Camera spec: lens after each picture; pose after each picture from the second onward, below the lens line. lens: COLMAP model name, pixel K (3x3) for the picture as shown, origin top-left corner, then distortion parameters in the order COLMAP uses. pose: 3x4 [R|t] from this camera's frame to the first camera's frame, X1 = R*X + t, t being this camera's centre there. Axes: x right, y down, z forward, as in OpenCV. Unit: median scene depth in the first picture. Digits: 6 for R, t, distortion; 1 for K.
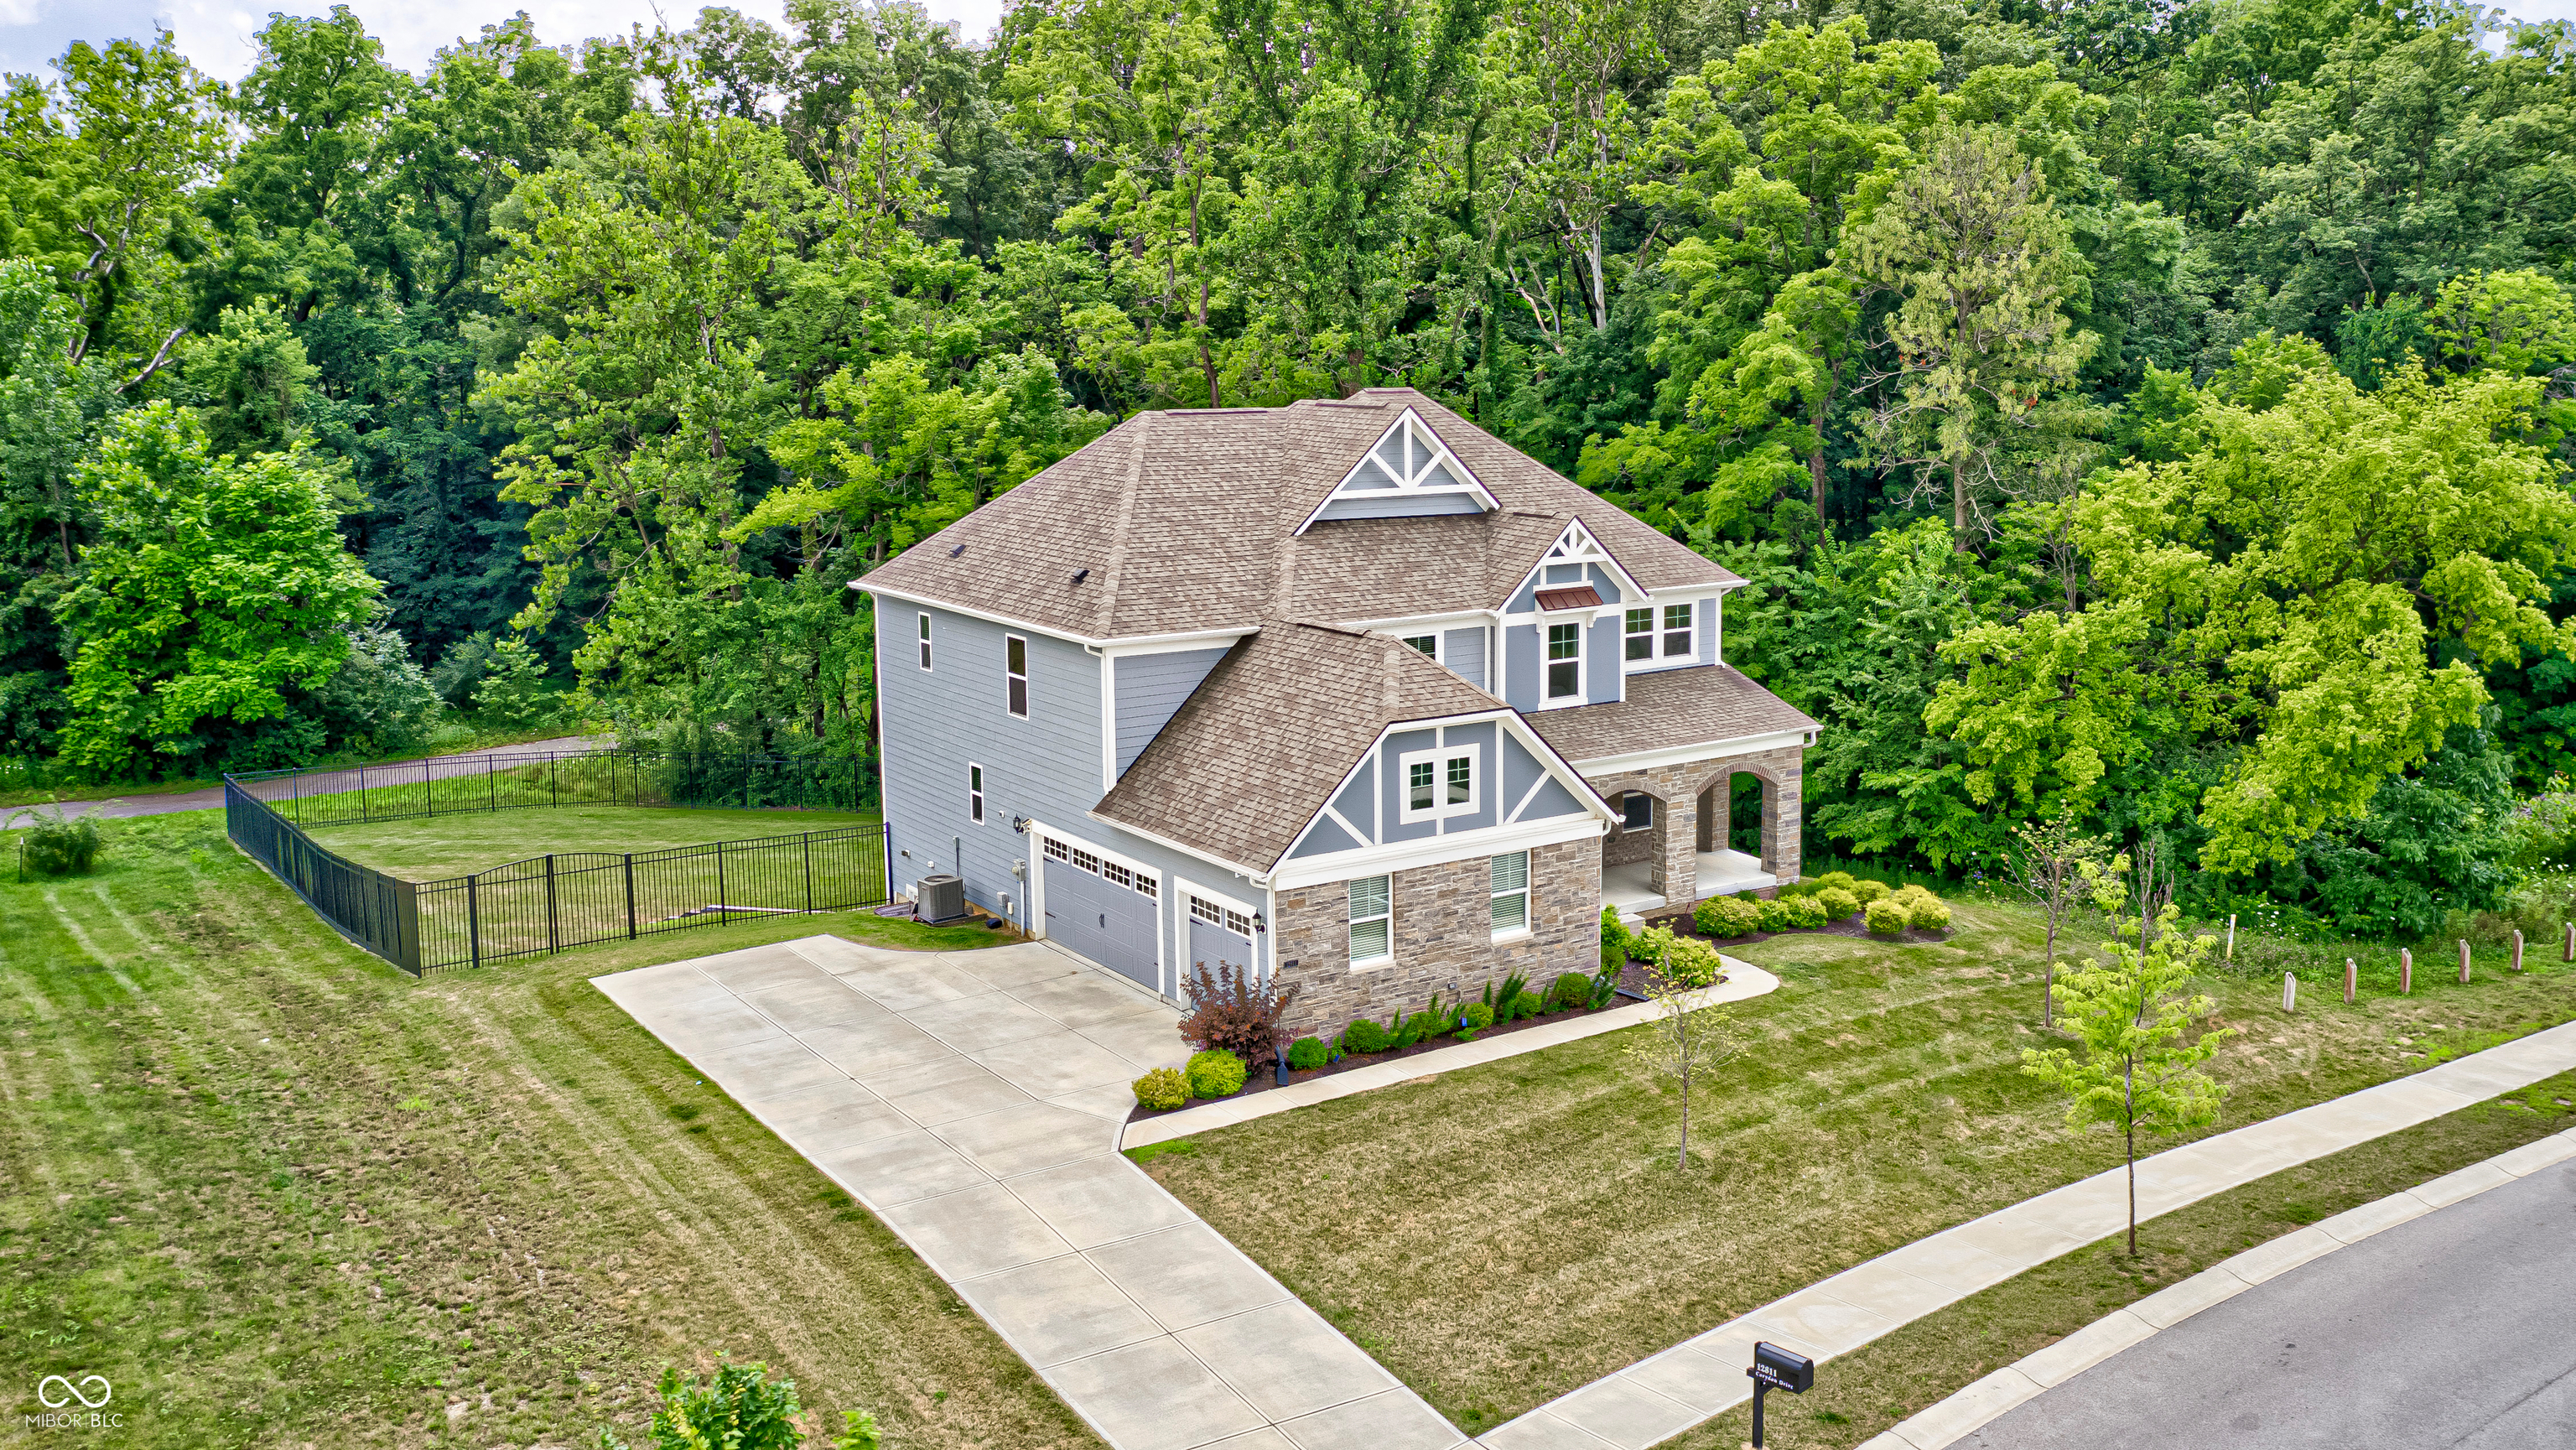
lens RADIAL K [[2253.9, 0, 1412.7], [0, 2253.9, 672.1], [0, 0, 1]] dist [-0.012559, -0.001656]
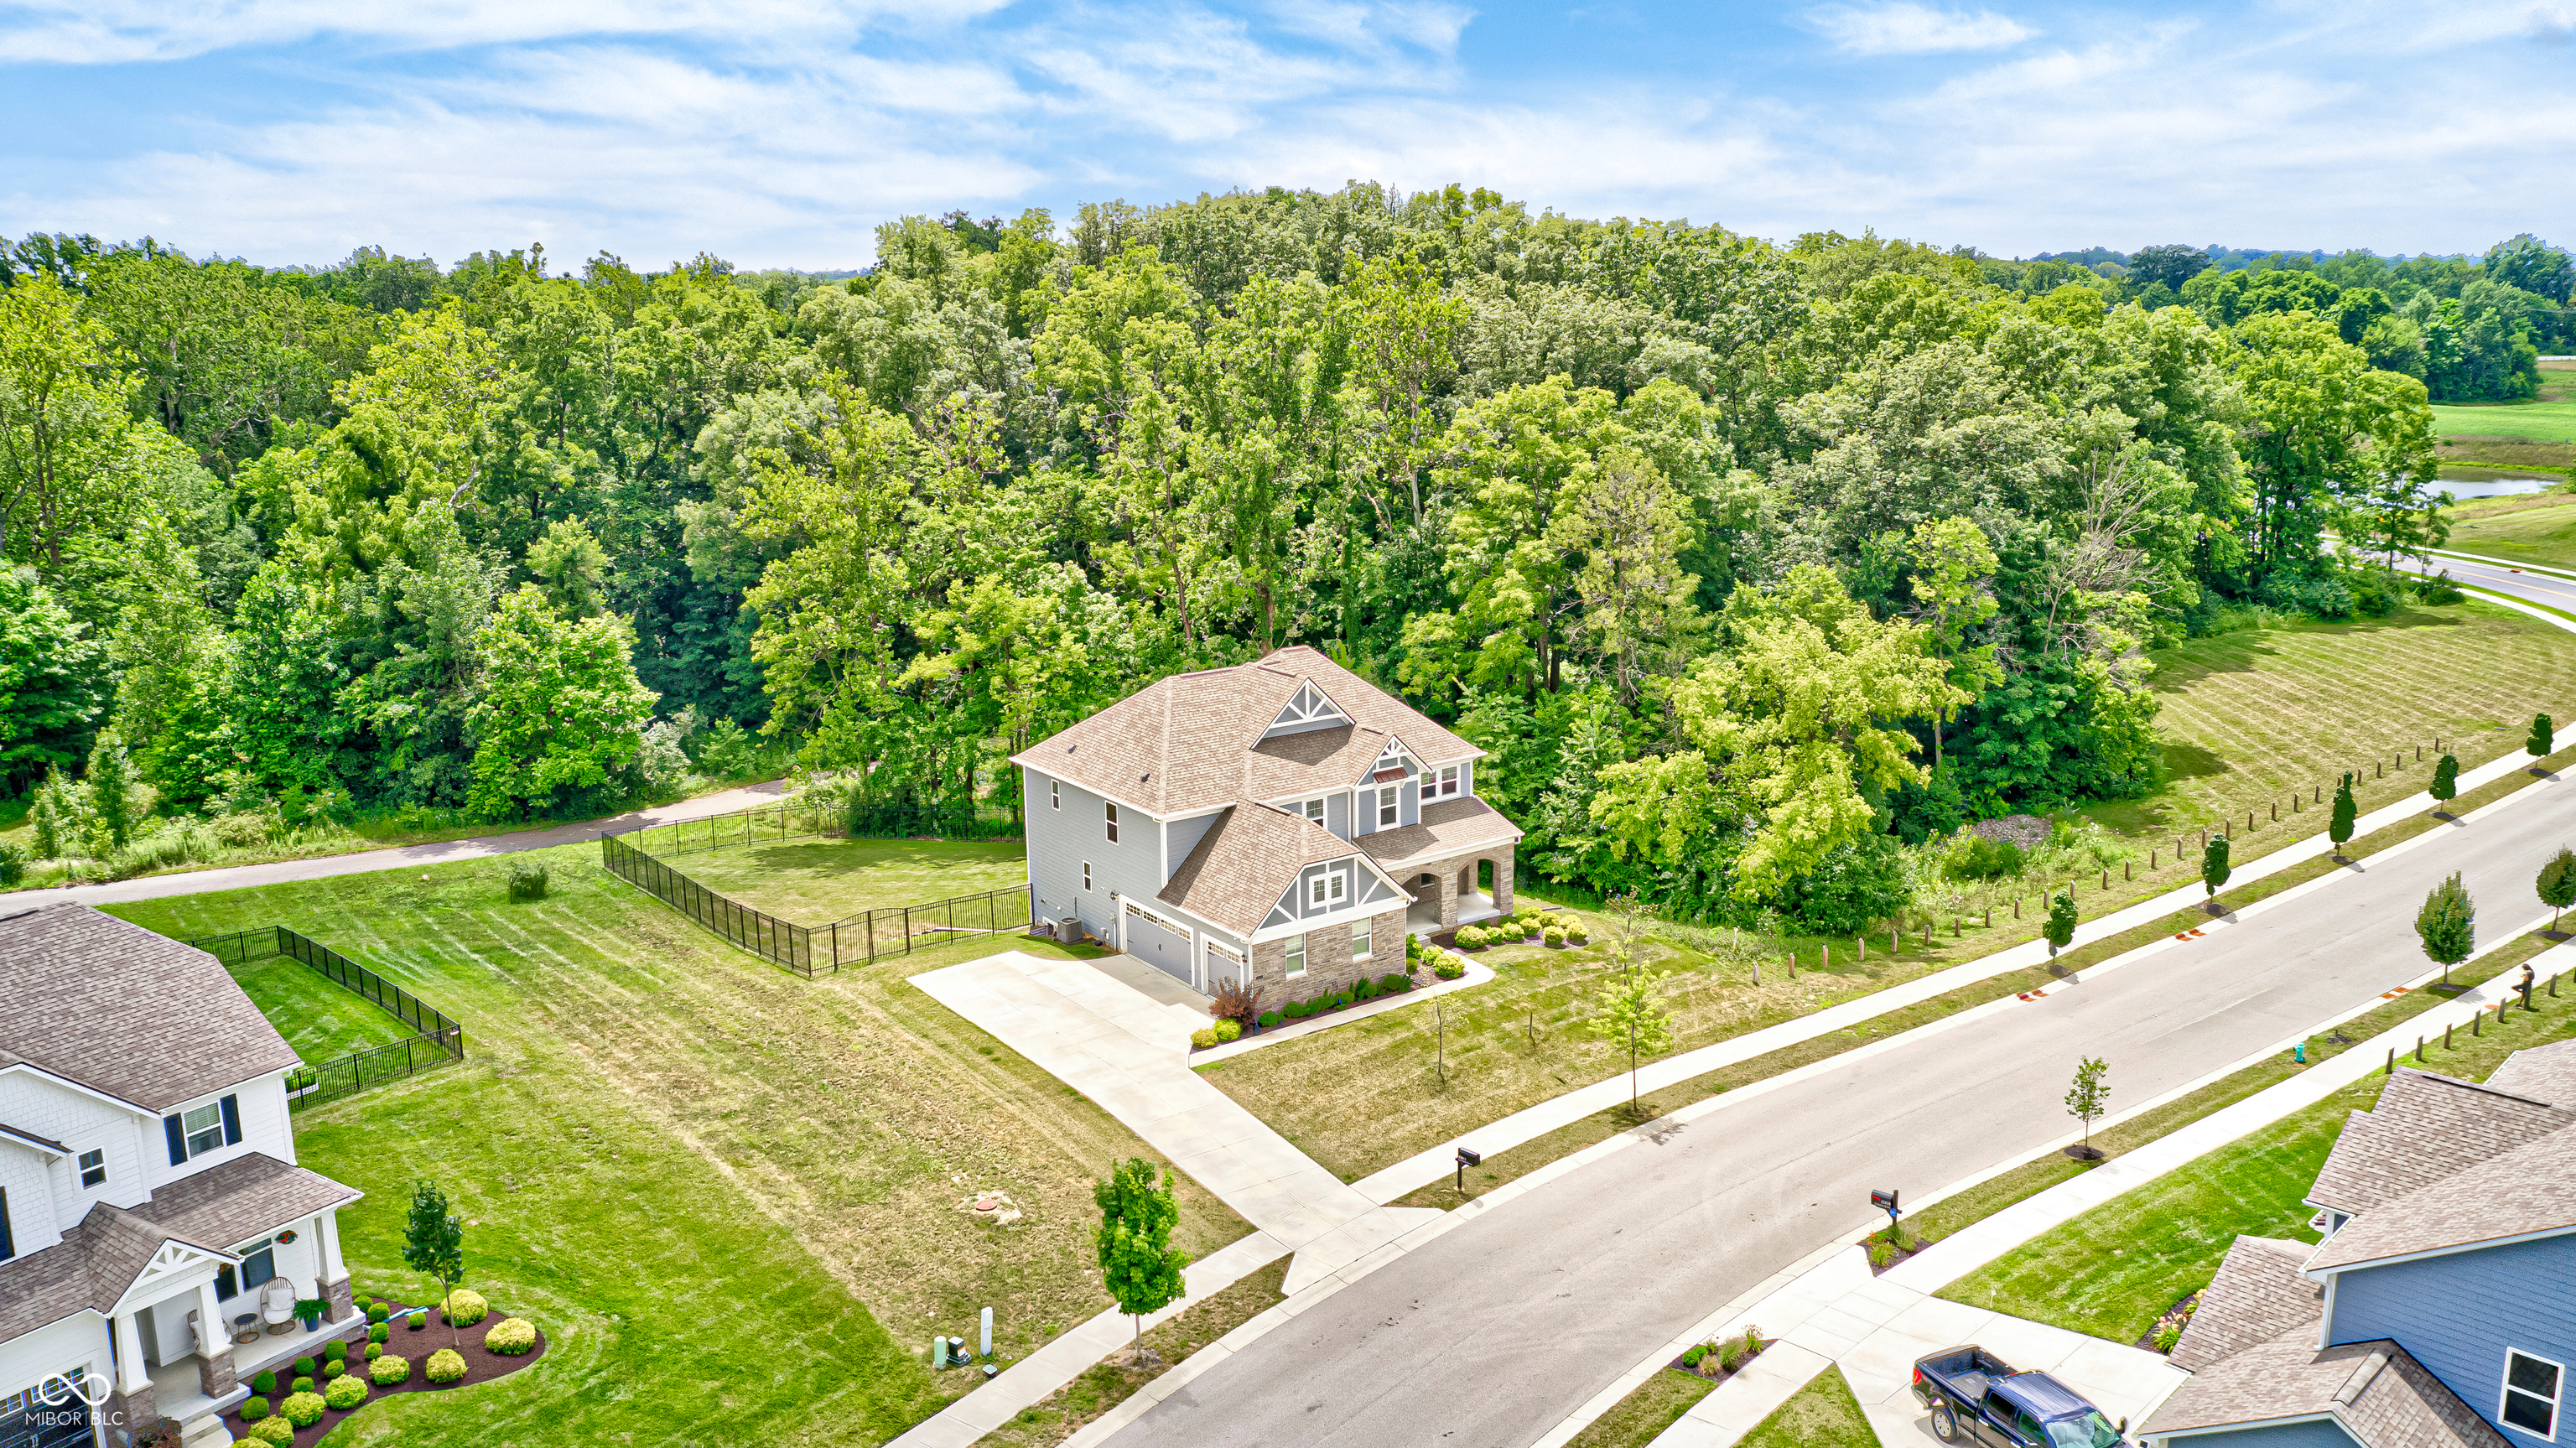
lens RADIAL K [[2018.2, 0, 1288.0], [0, 2018.2, 724.0], [0, 0, 1]] dist [-0.017875, 0.004290]
pose [[0.999935, -0.009616, 0.006081, -0.029877], [0.009110, 0.996878, 0.078435, -0.214924], [-0.006816, -0.078375, 0.996901, -0.736107]]
